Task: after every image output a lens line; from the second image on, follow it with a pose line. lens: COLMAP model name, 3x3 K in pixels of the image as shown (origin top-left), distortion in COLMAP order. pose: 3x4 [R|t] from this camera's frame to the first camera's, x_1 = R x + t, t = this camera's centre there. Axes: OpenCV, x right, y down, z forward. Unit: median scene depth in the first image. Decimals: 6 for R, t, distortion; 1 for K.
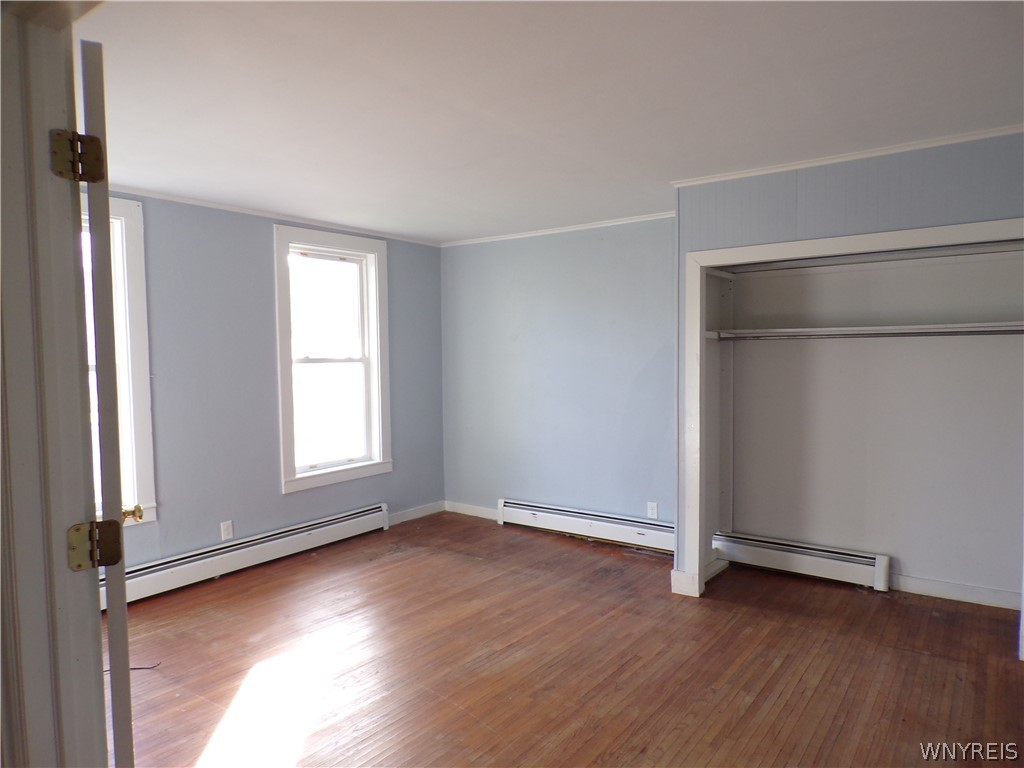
lens RADIAL K [[711.9, 0, 508.8], [0, 711.9, 387.2], [0, 0, 1]] dist [0.008174, -0.000933]
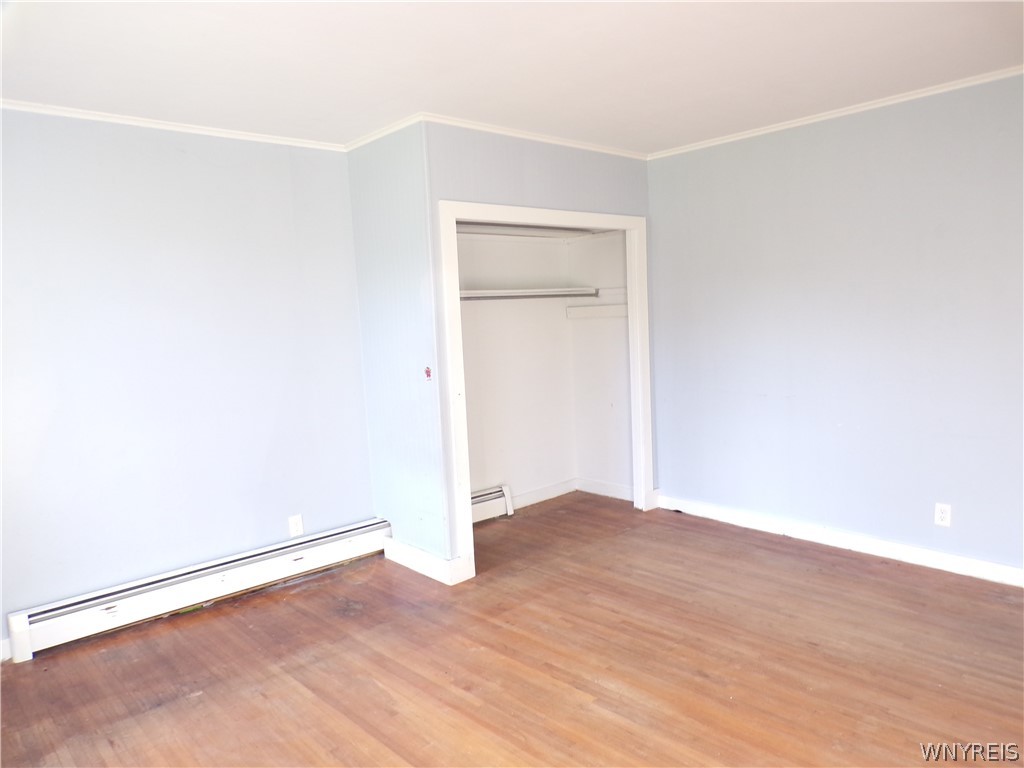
lens RADIAL K [[713.6, 0, 509.7], [0, 713.6, 385.7], [0, 0, 1]] dist [0.003812, 0.007086]
pose [[0.200468, -0.107871, 0.973744, -0.629625], [0.090311, 0.991723, 0.091270, -0.036282], [-0.975529, 0.069643, 0.208550, 0.764974]]
